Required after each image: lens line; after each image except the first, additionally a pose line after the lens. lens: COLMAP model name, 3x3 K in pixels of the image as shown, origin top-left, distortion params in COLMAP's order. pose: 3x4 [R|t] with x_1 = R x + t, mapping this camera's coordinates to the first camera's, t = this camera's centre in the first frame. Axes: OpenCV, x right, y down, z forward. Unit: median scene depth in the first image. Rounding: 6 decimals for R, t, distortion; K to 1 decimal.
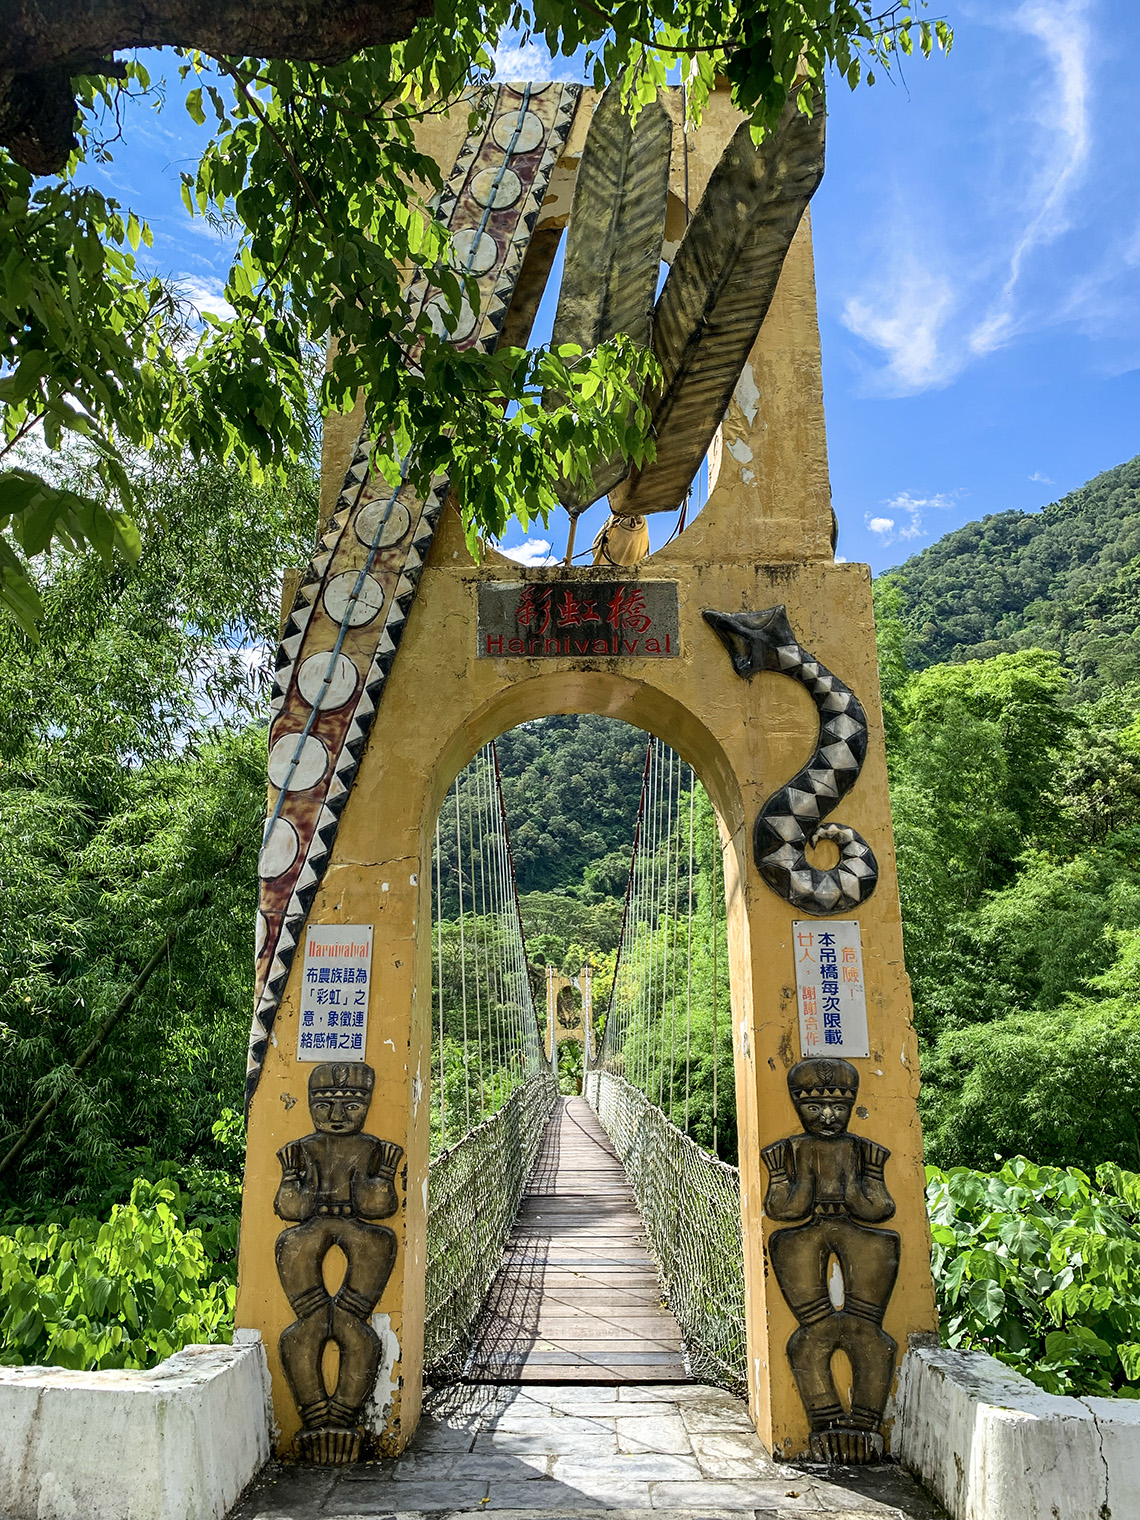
lens RADIAL K [[1162.3, 0, 570.0], [0, 1162.3, 760.0], [0, 0, 1]] dist [0.074314, -0.202589]
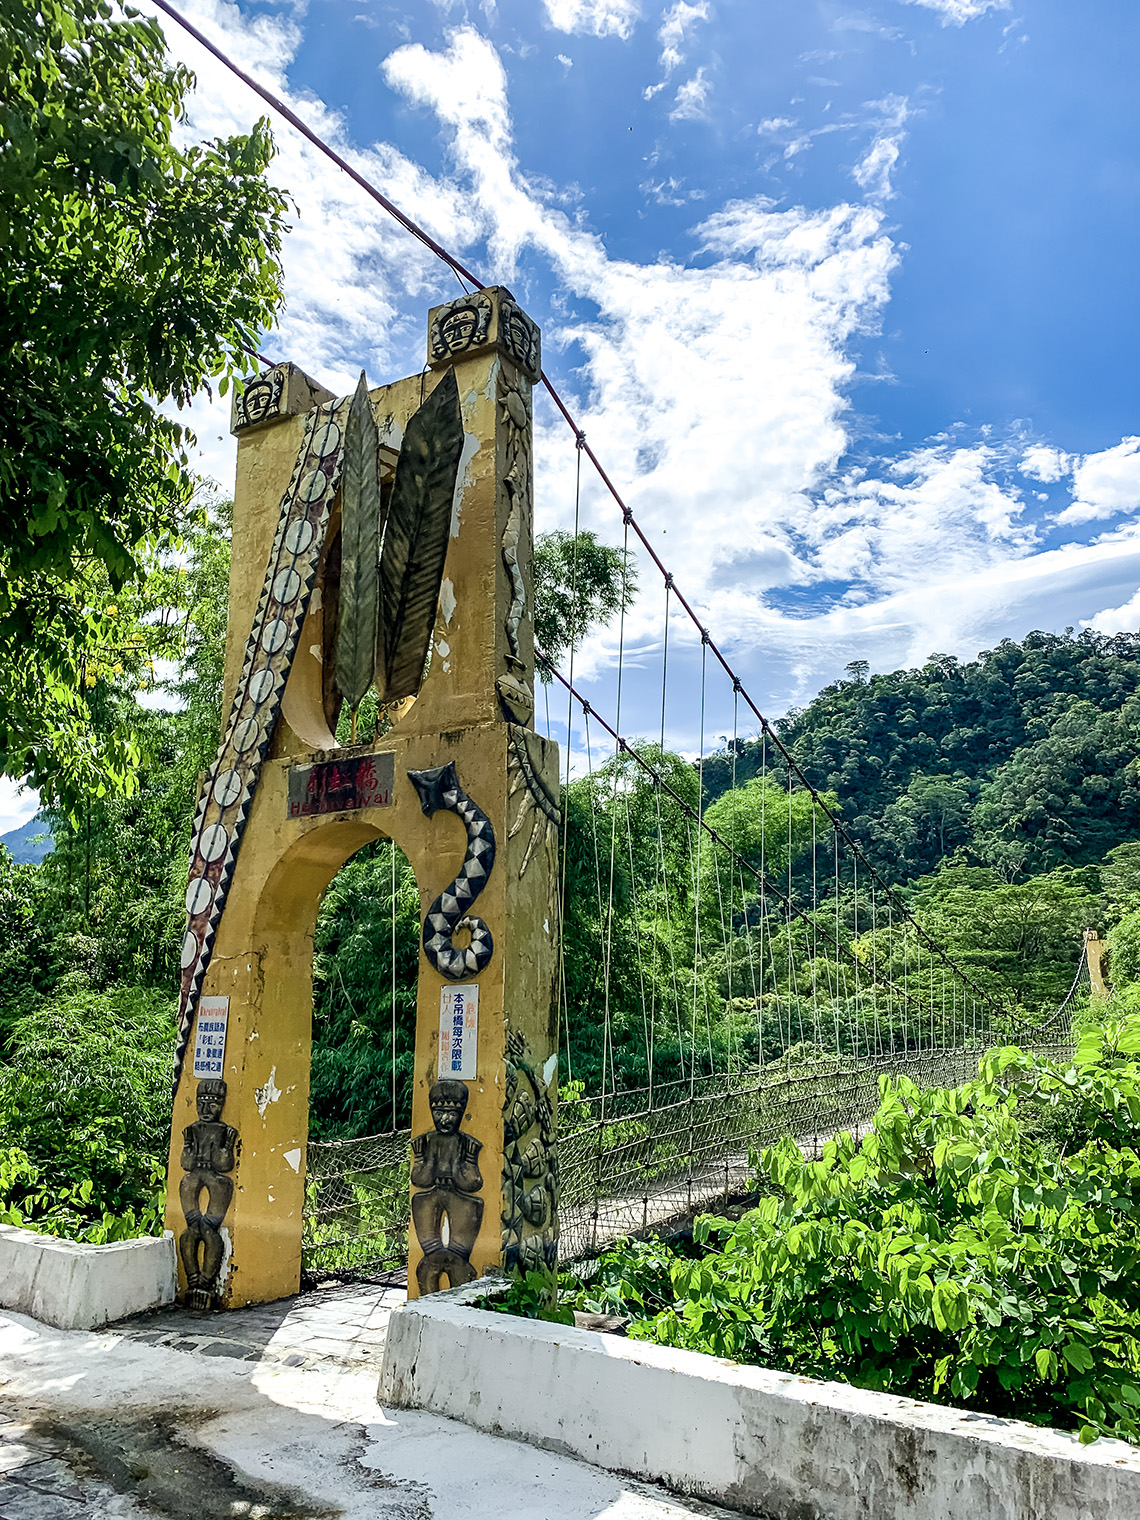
lens RADIAL K [[1177.2, 0, 573.3], [0, 1177.2, 748.9], [0, 0, 1]] dist [0.111312, -0.305579]
pose [[0.872744, -0.118231, -0.473644, 1.013411], [0.129753, 0.991511, -0.008416, -0.117251], [0.470618, -0.054112, 0.880676, -0.210264]]
